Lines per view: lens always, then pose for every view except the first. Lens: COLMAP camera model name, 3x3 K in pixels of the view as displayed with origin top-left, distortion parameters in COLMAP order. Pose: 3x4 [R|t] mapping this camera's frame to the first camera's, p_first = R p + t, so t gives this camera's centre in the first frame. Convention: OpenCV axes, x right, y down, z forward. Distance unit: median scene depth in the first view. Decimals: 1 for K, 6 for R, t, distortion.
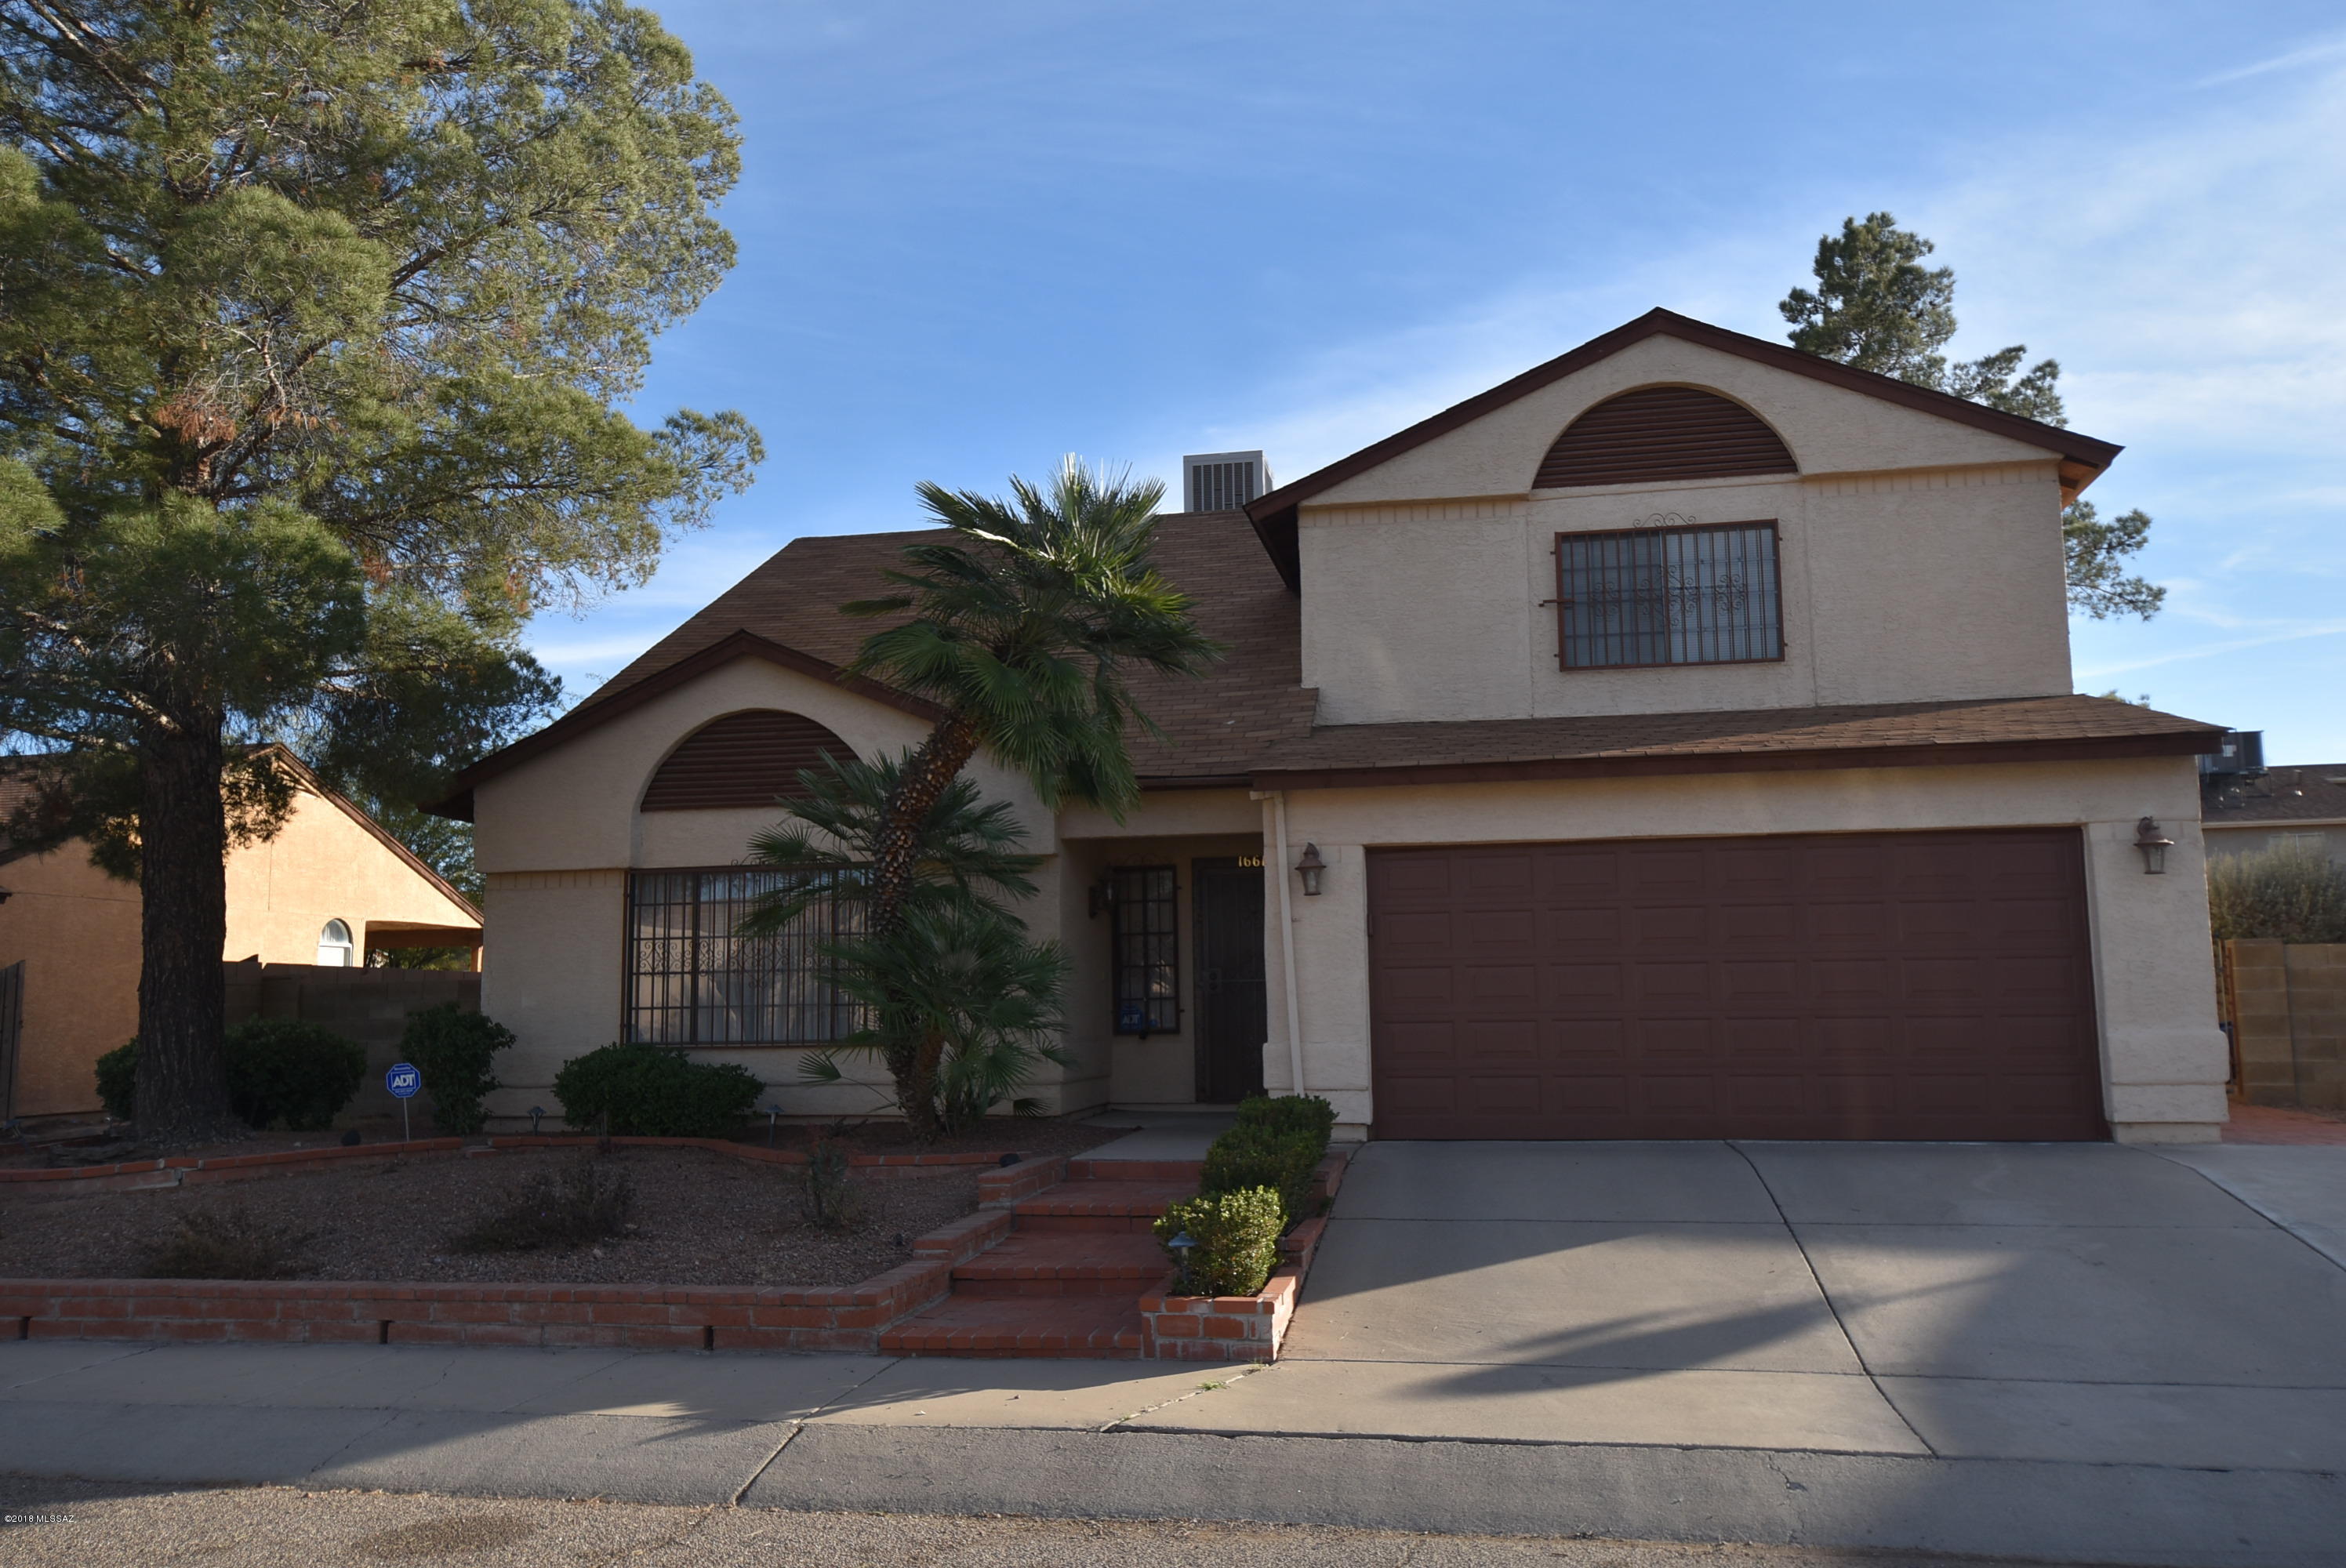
lens RADIAL K [[1880.8, 0, 1173.0], [0, 1880.8, 784.0], [0, 0, 1]] dist [0.025579, -0.003985]
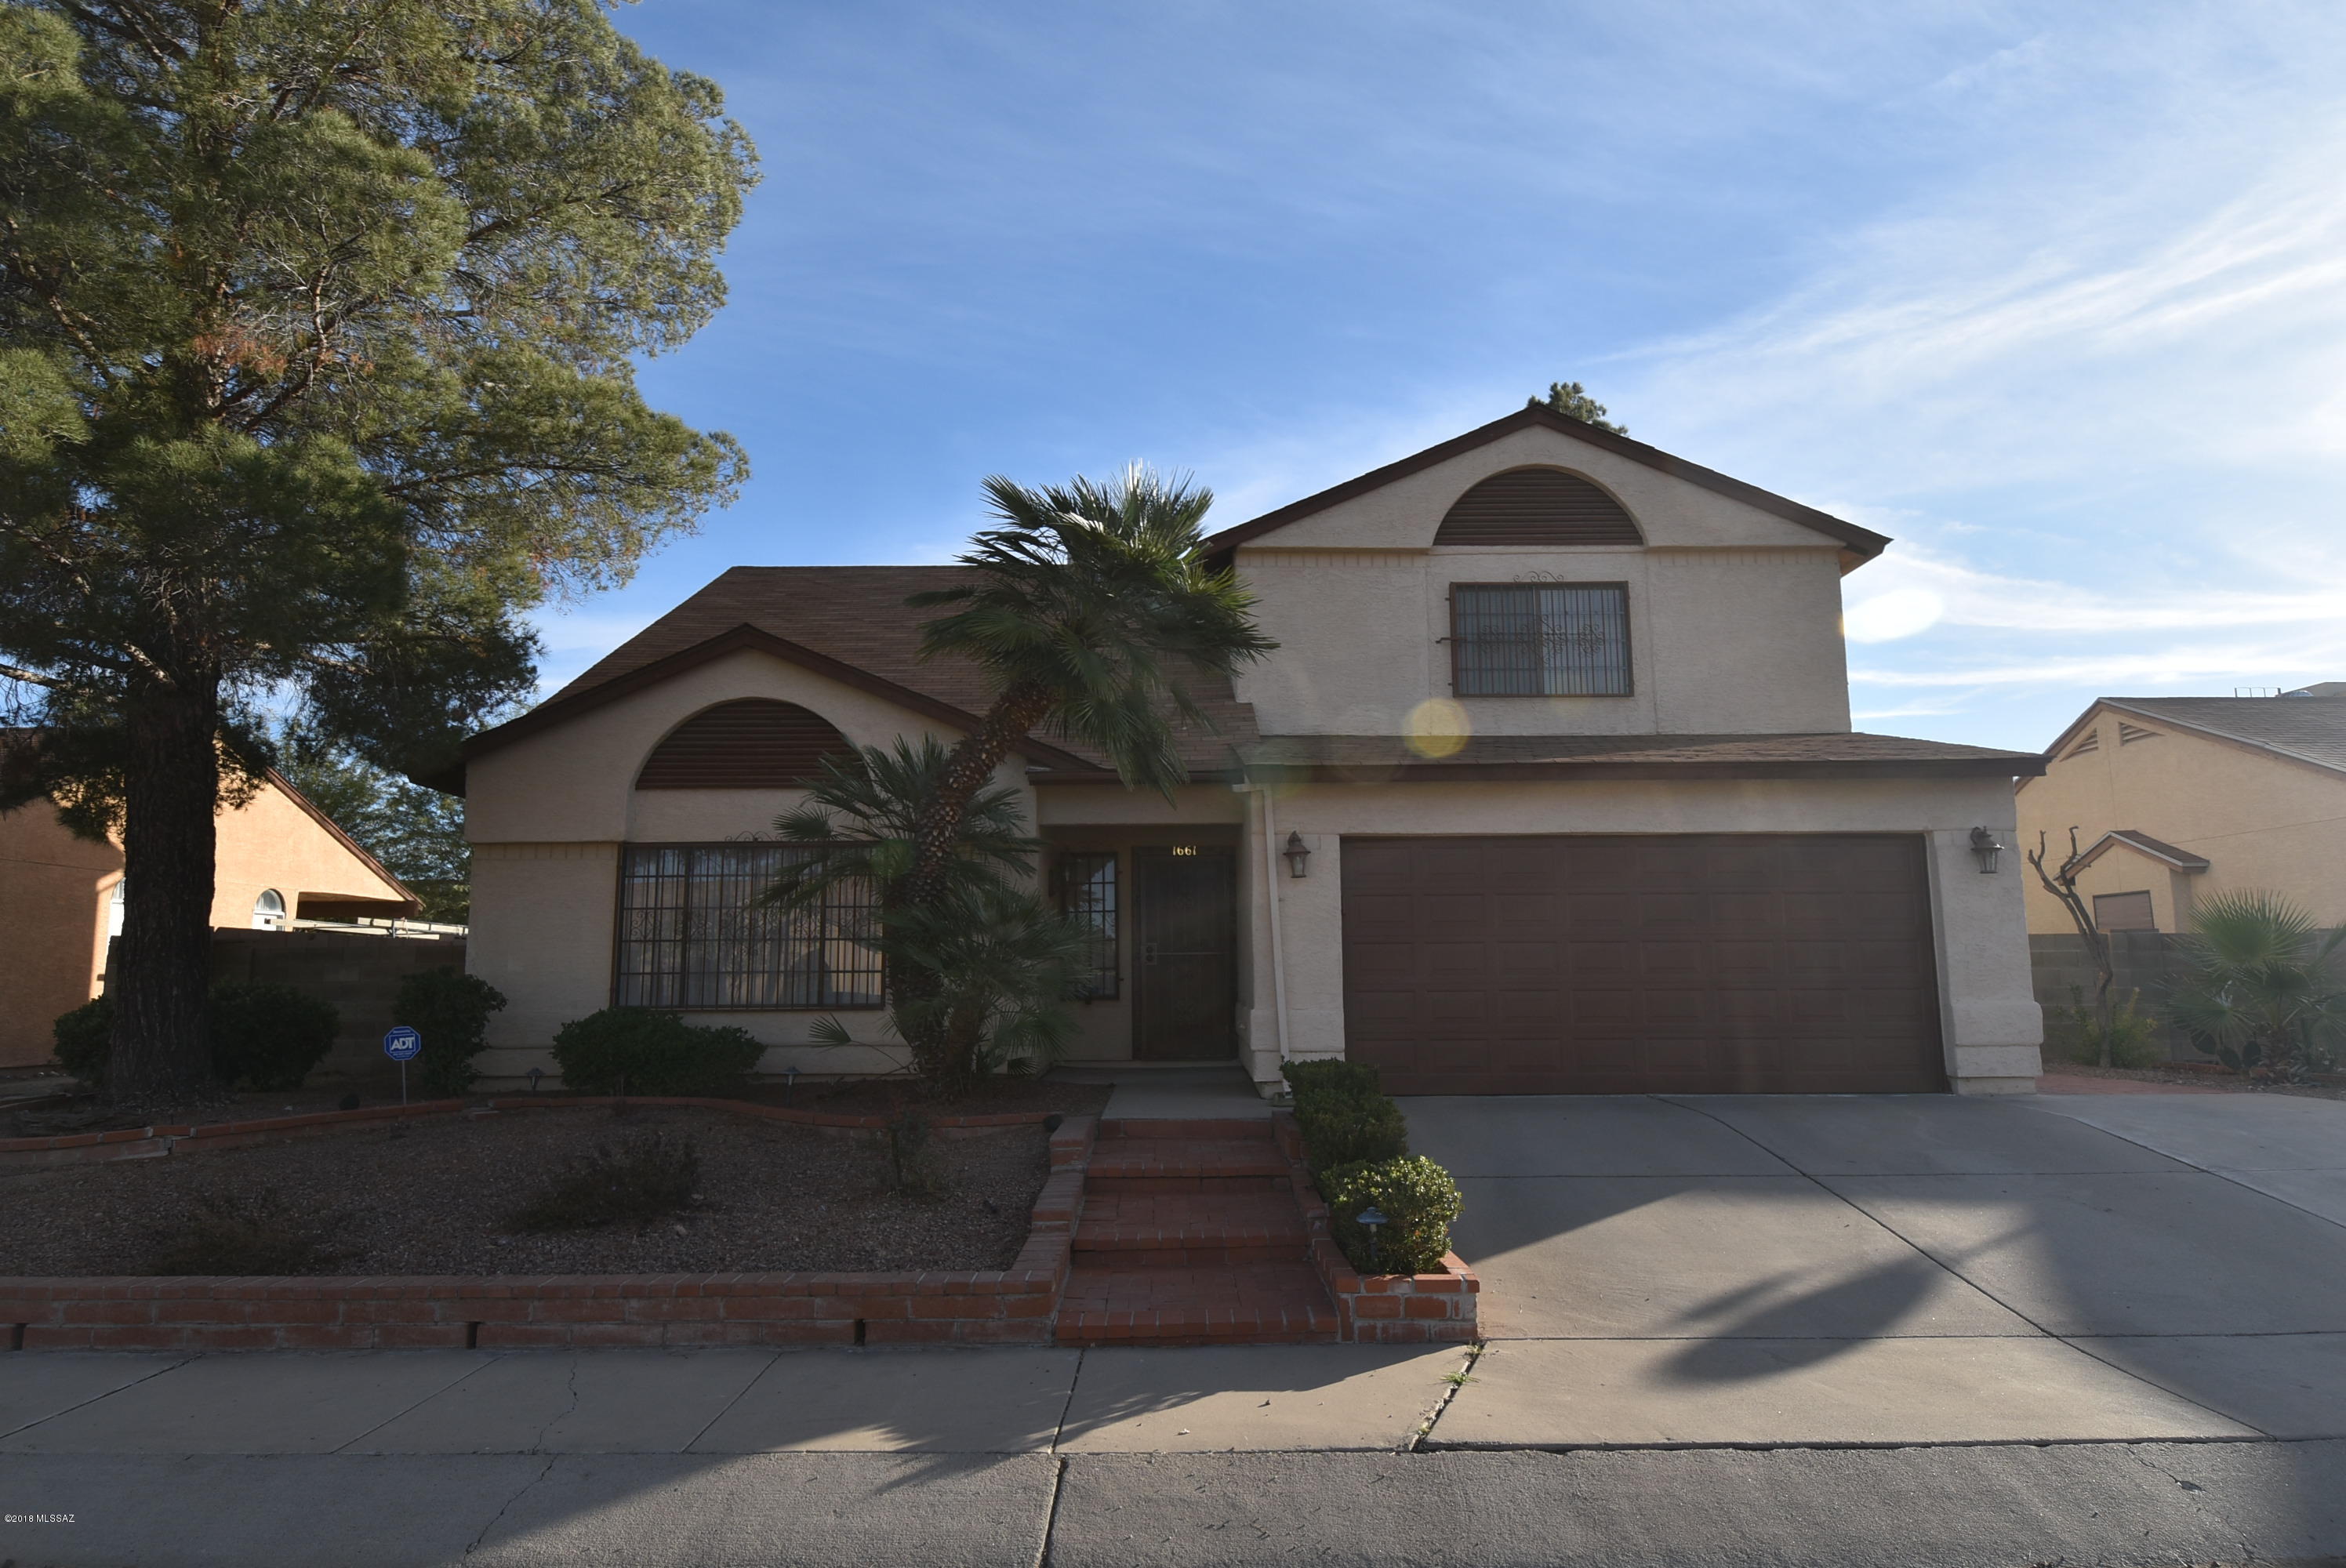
lens RADIAL K [[1394.8, 0, 1190.9], [0, 1394.8, 779.7], [0, 0, 1]] dist [0.023576, -0.027130]
pose [[0.981145, 0.034479, 0.190174, -0.136022], [-0.030286, 0.999231, -0.024912, 0.021207], [-0.190887, 0.018682, 0.981434, 0.174986]]
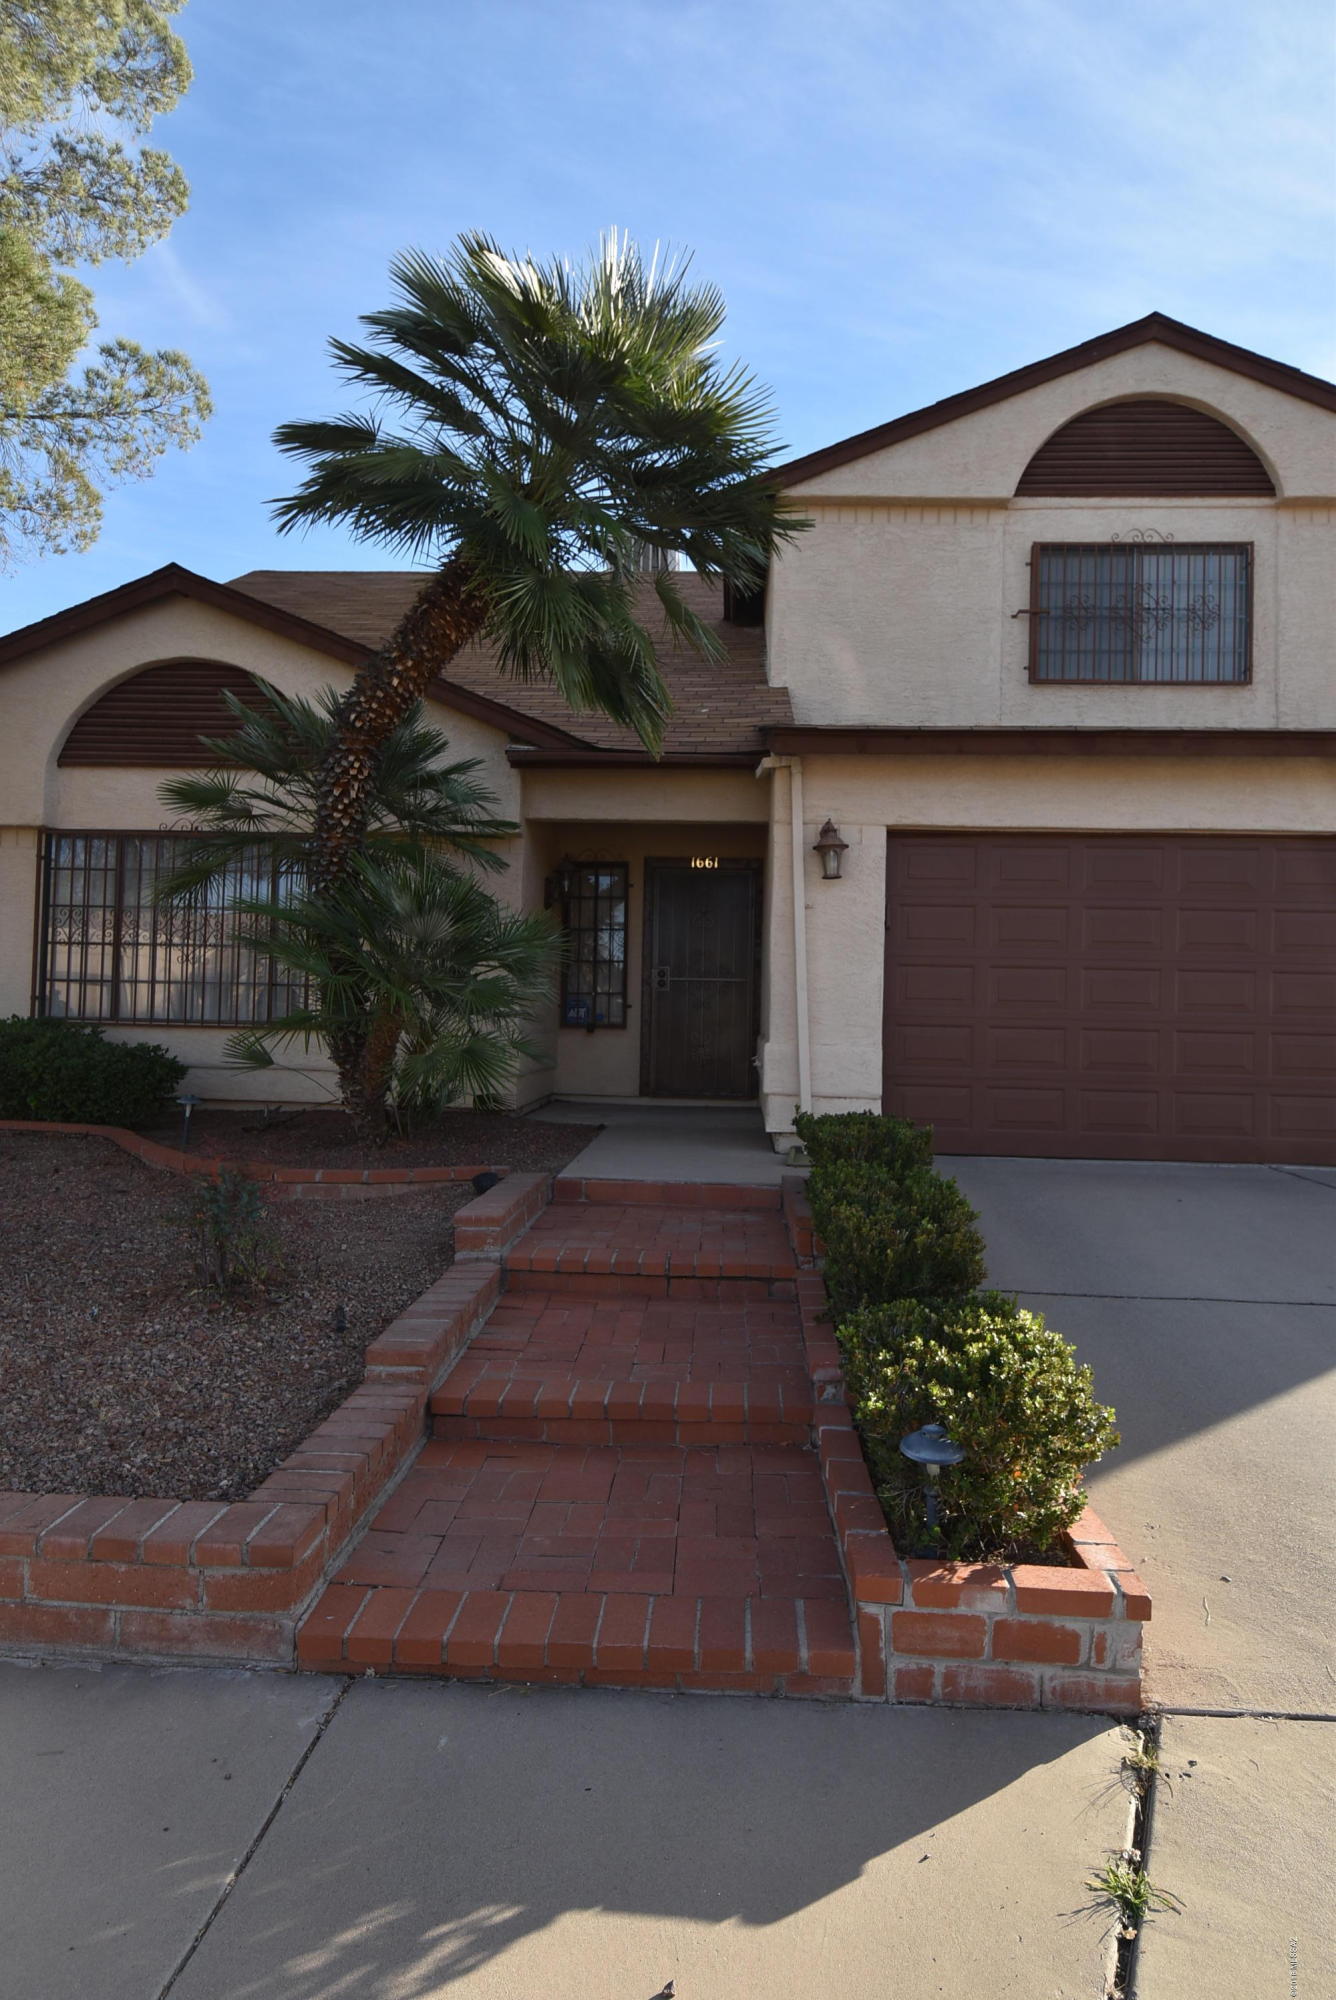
lens RADIAL K [[1189.2, 0, 676.1], [0, 1189.2, 990.7], [0, 0, 1]] dist [0.023576, -0.027130]
pose [[0.990387, 0.040404, 0.132294, -0.063000], [-0.053251, 0.994046, 0.095059, 0.056654], [-0.127665, -0.101190, 0.986642, 0.414097]]
